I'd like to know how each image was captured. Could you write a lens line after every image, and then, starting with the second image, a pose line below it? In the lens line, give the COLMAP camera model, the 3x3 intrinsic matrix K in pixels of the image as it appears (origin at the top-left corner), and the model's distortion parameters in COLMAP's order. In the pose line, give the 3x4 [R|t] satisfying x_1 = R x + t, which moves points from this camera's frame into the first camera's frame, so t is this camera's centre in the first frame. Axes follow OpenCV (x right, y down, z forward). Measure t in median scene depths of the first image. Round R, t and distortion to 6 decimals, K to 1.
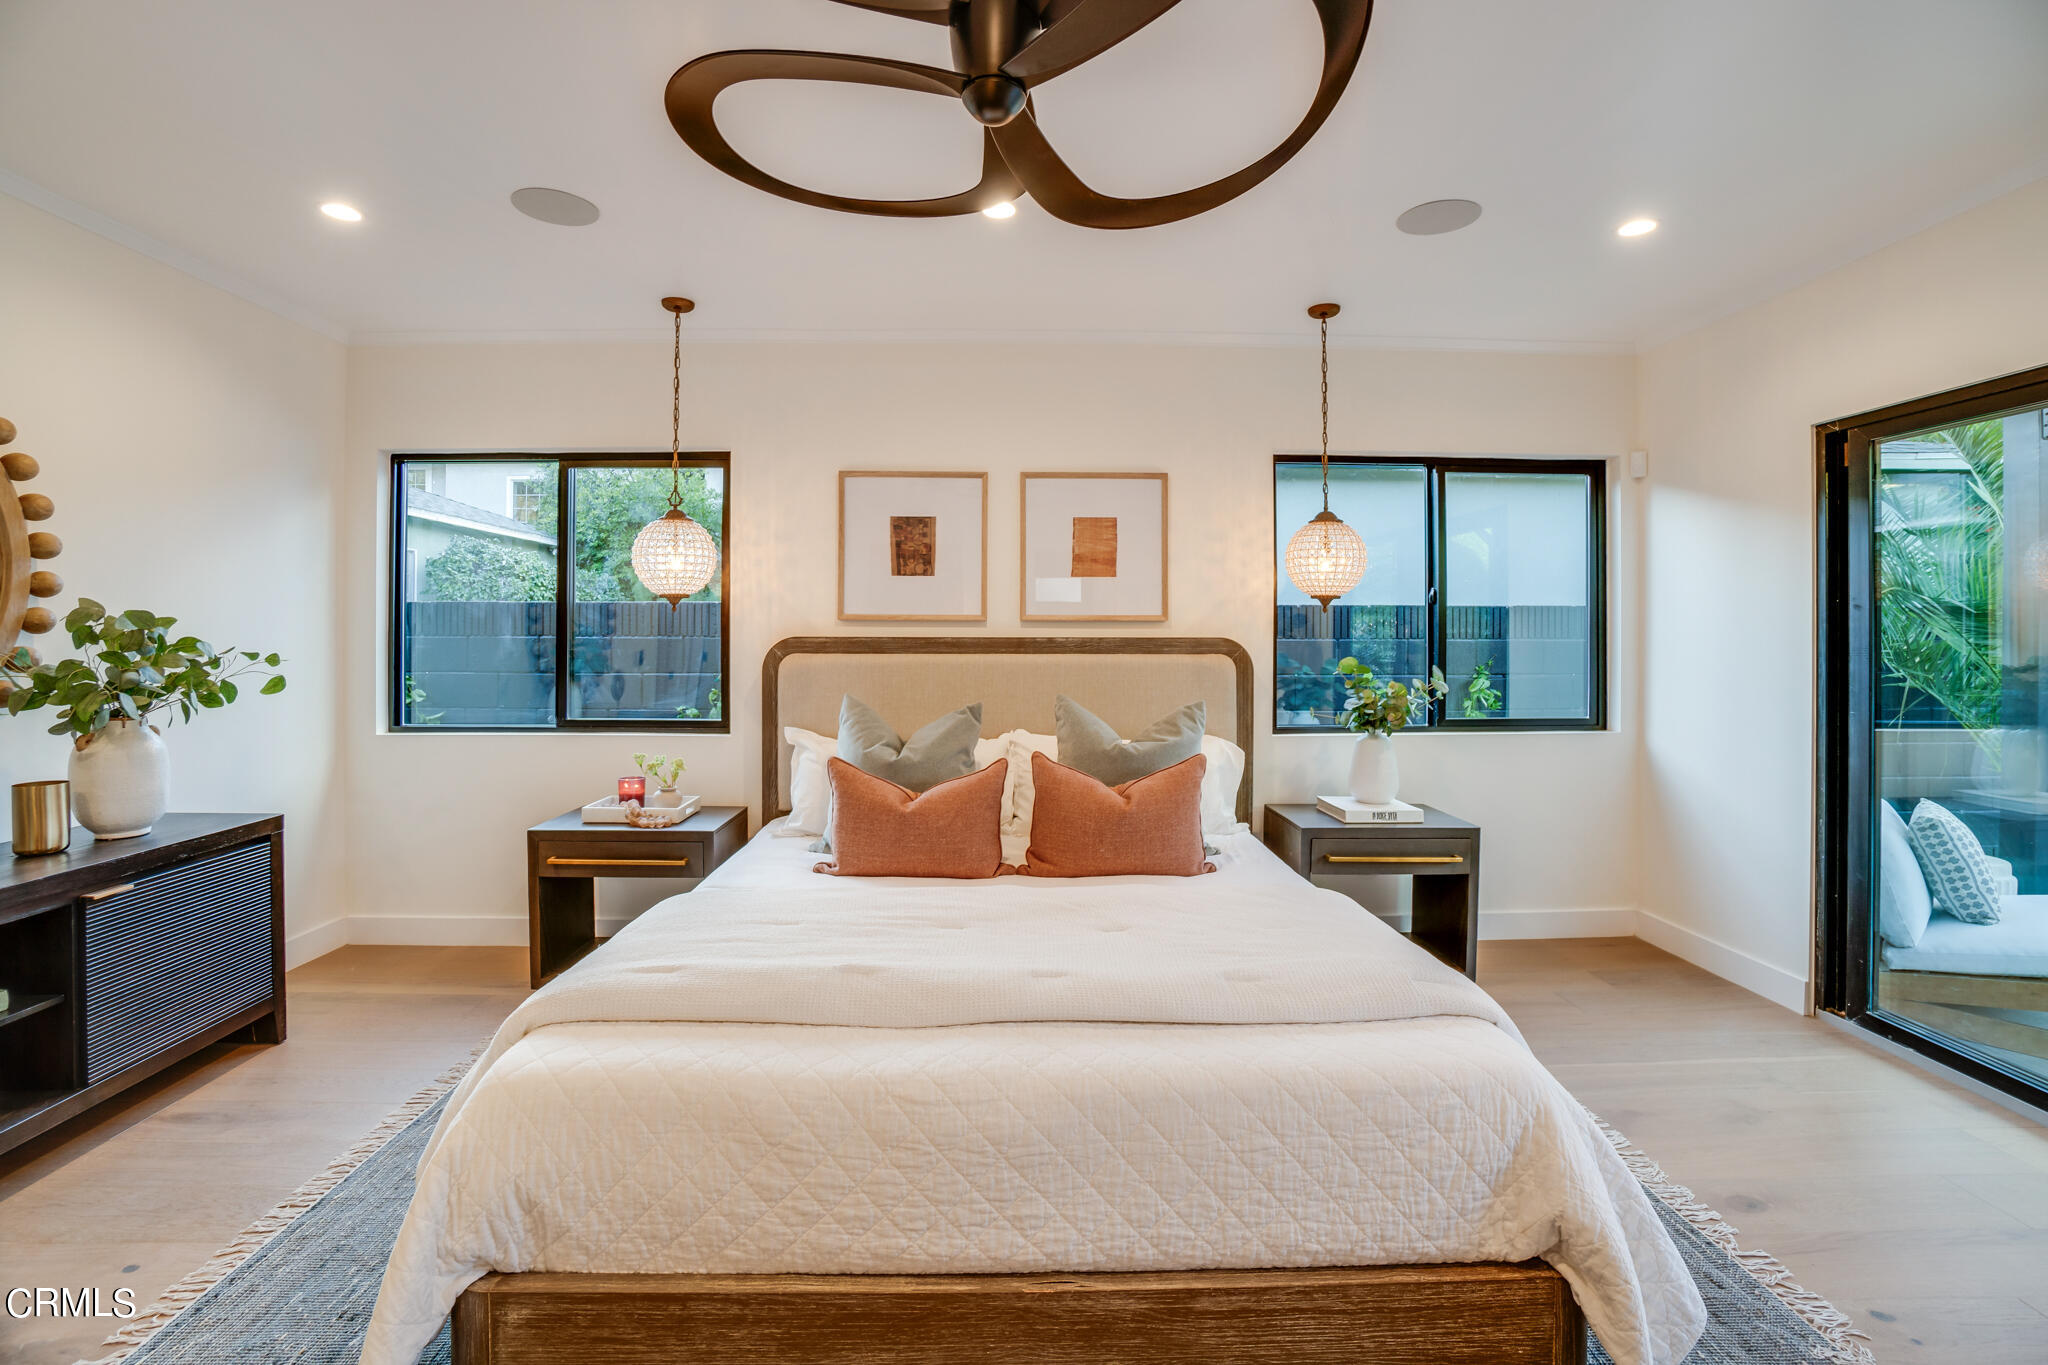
lens RADIAL K [[920.2, 0, 1013.7], [0, 920.2, 634.1], [0, 0, 1]] dist [-0.037490, 0.000537]
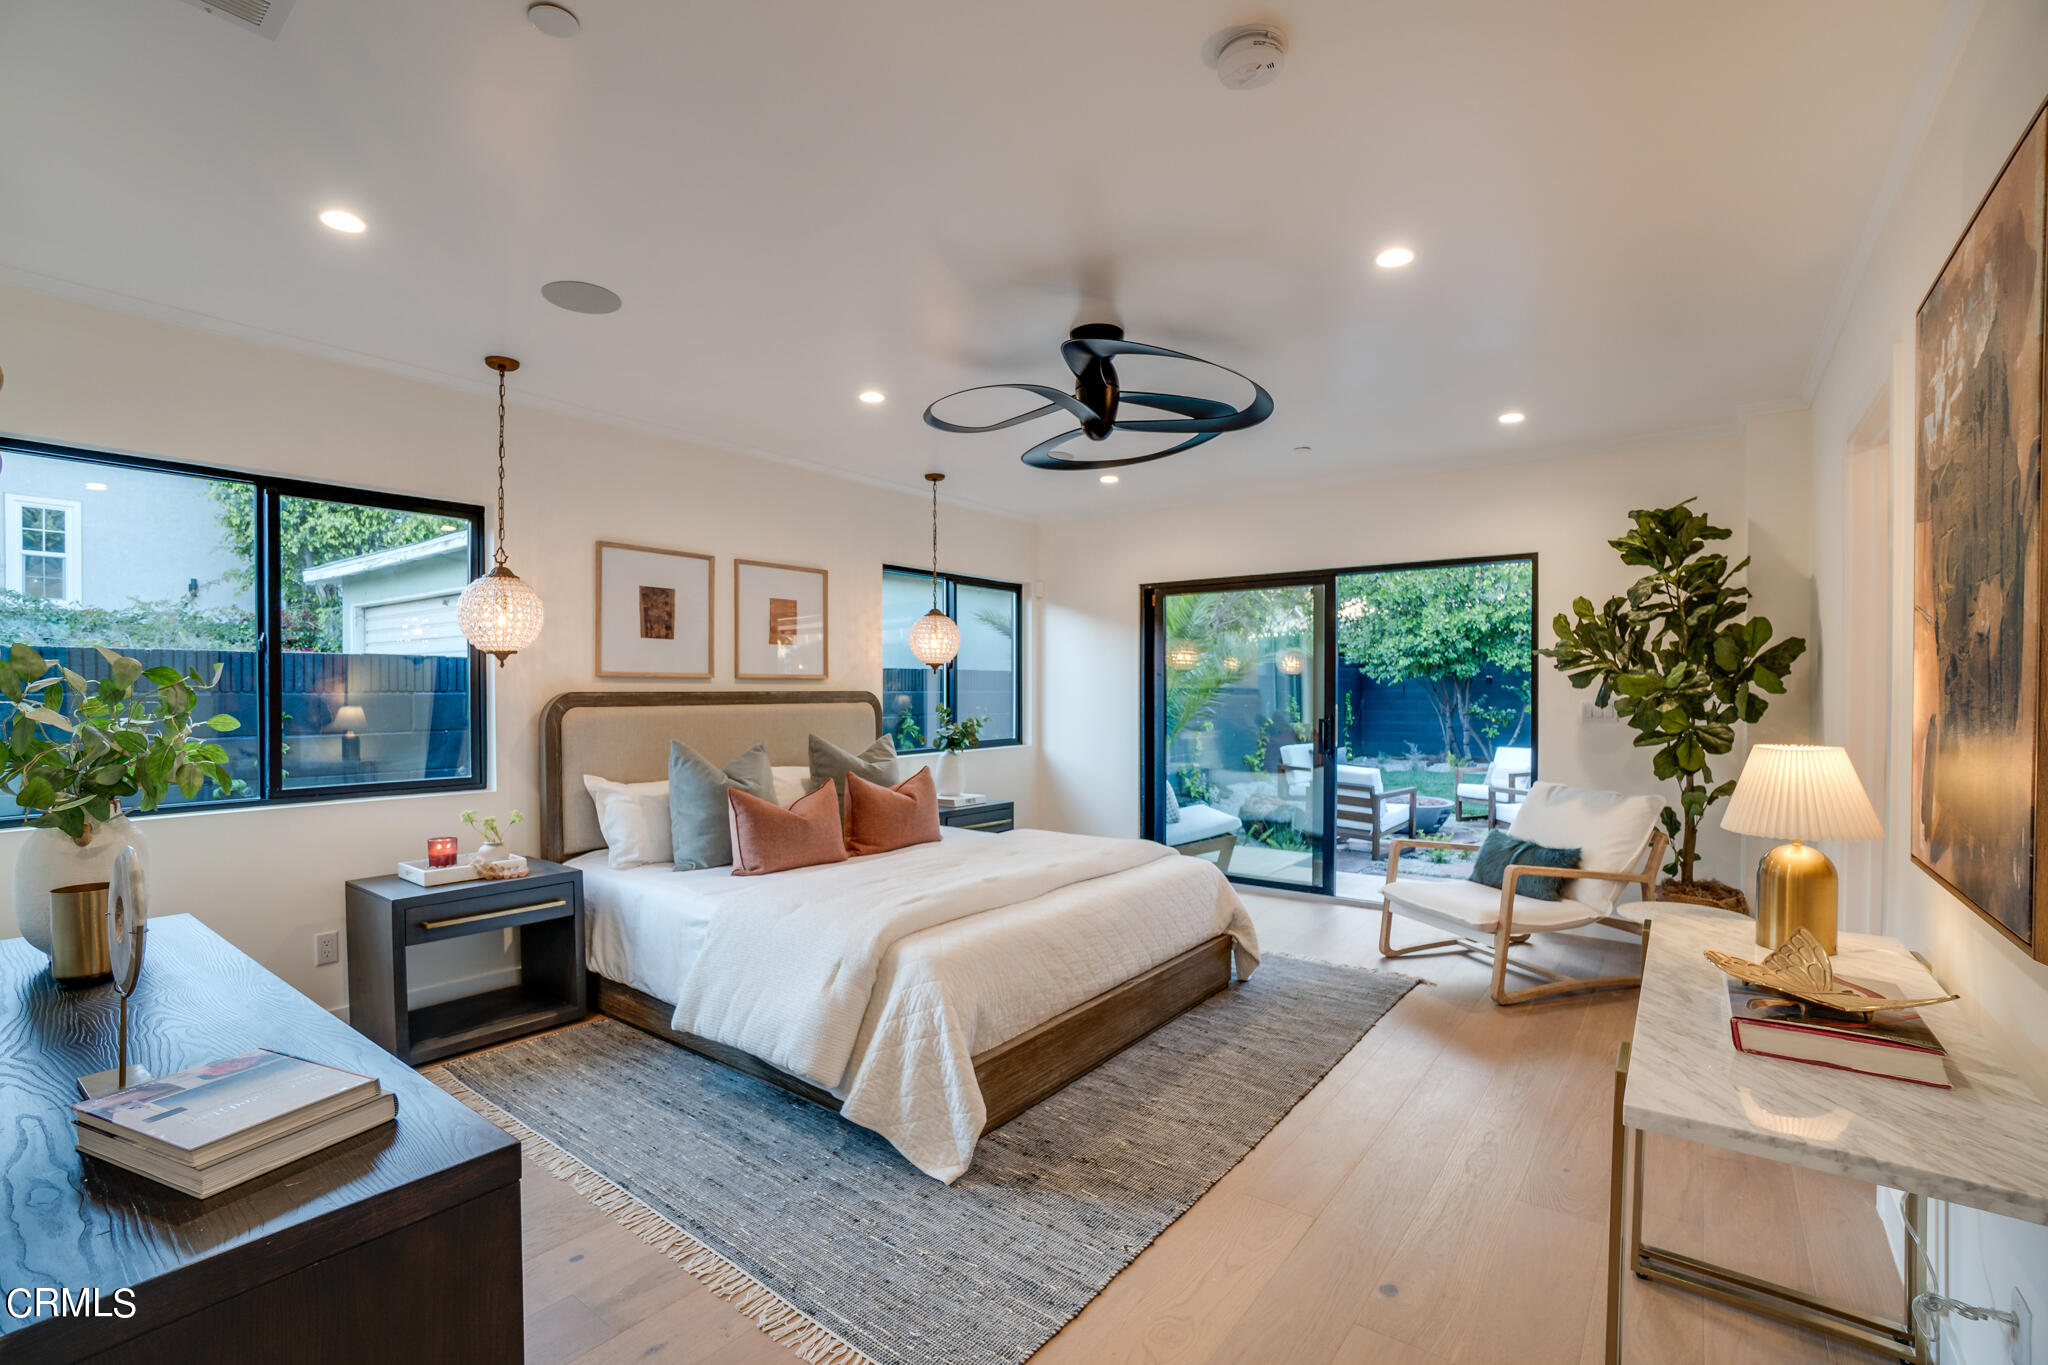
lens RADIAL K [[924.1, 0, 1011.1], [0, 924.1, 692.3], [0, 0, 1]] dist [-0.054404, 0.022279]
pose [[0.625636, -0.006454, 0.780089, -0.730813], [0.001377, 0.999973, 0.007168, -0.003616], [-0.780114, -0.003411, 0.625628, -0.067689]]
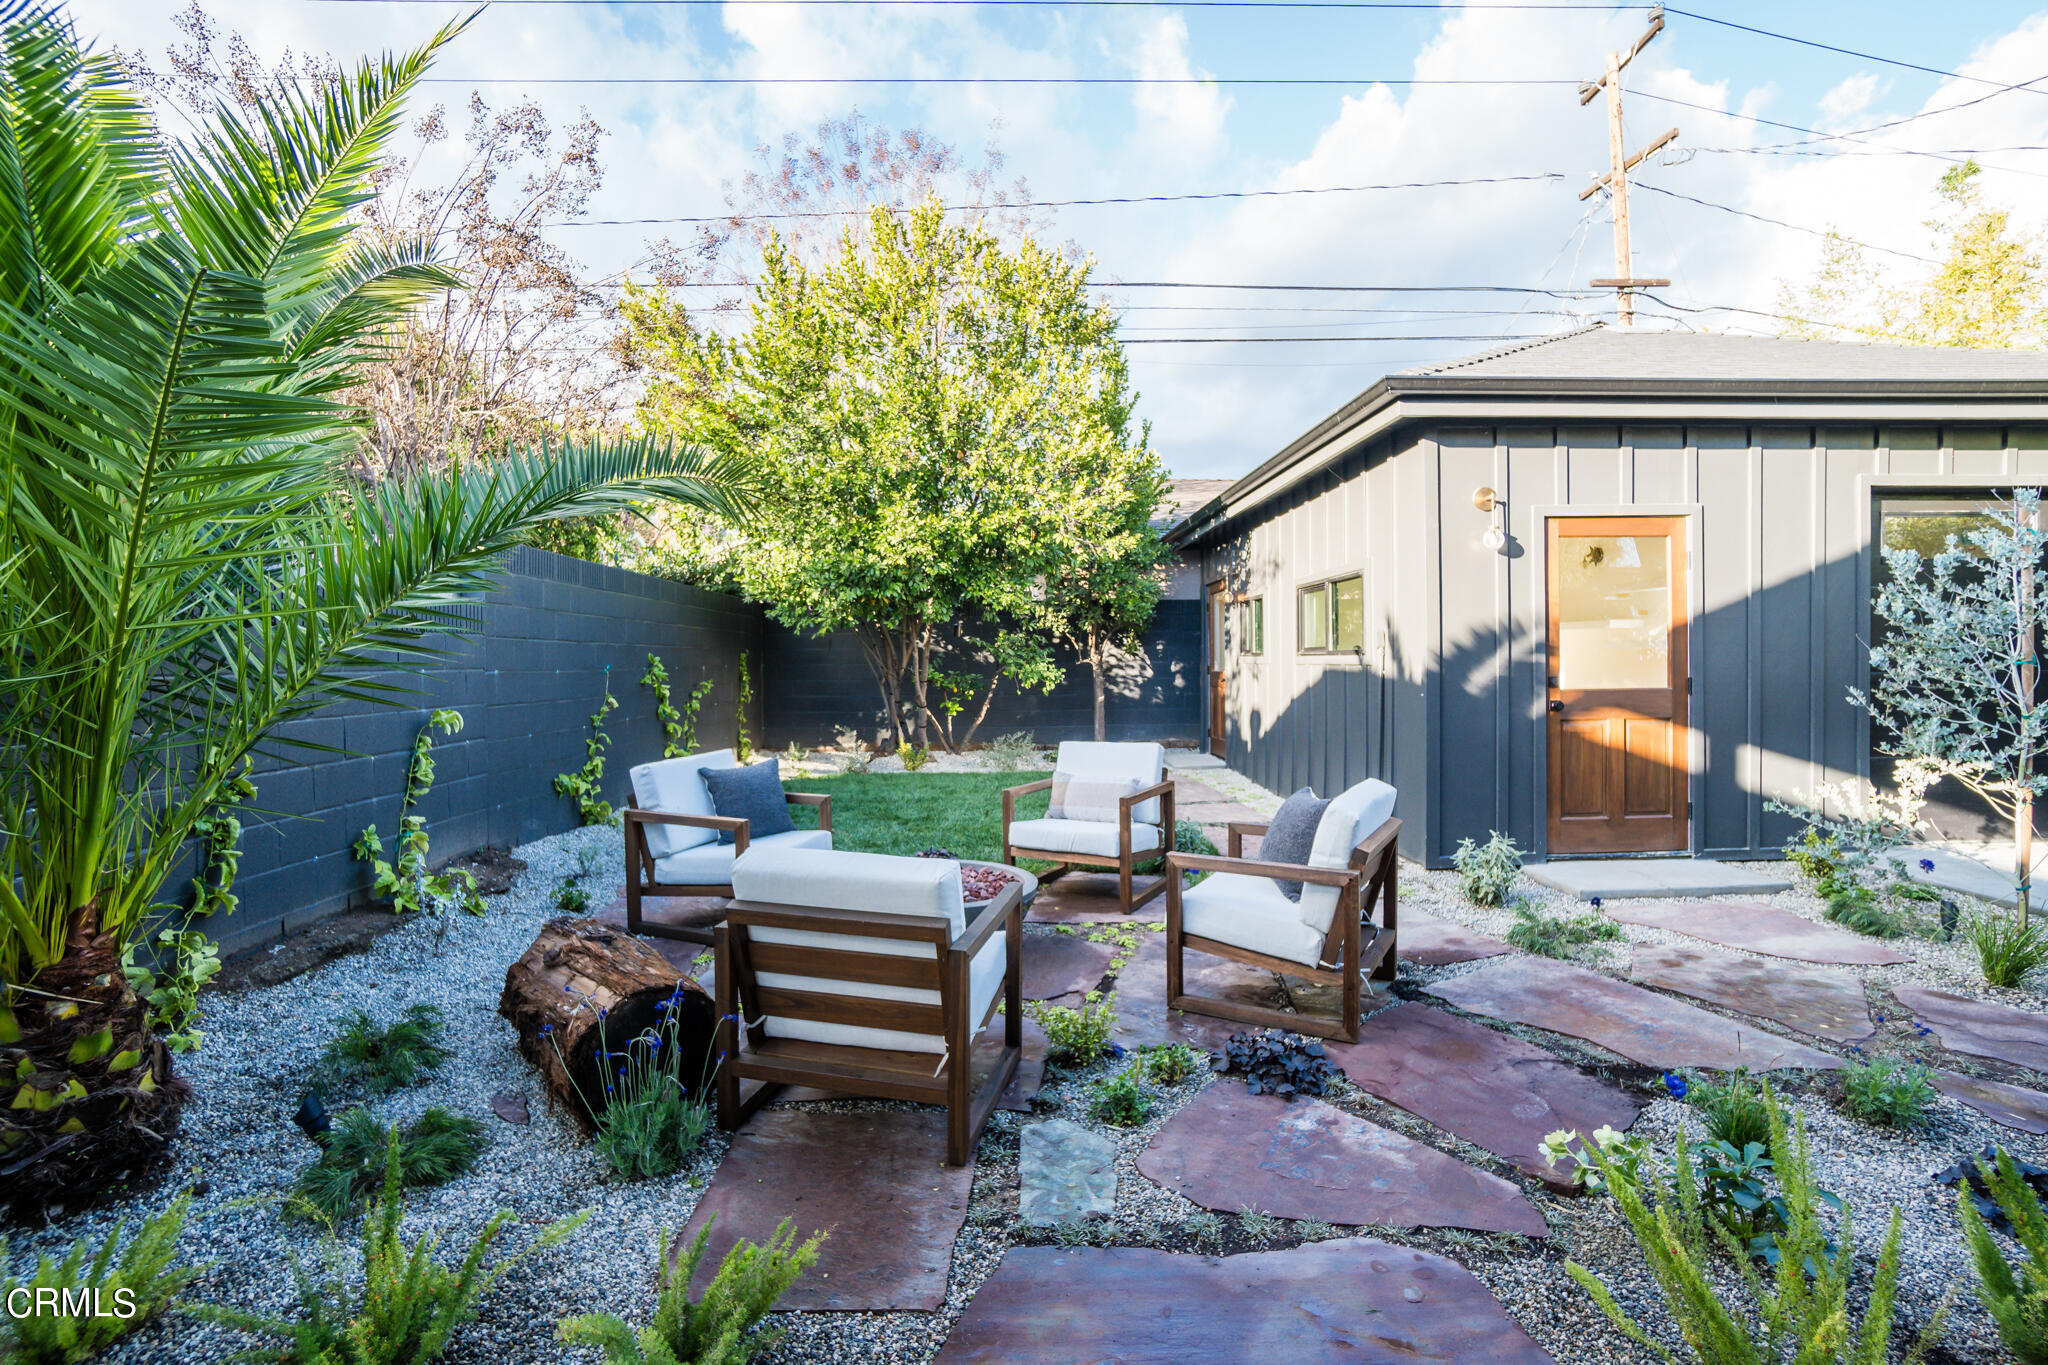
lens RADIAL K [[924.1, 0, 1011.1], [0, 924.1, 692.3], [0, 0, 1]] dist [-0.054404, 0.022279]
pose [[0.006606, -0.037365, 0.999280, 0.884336], [0.007494, 0.999275, 0.037315, 0.053627], [-0.999950, 0.007242, 0.006881, 0.581517]]
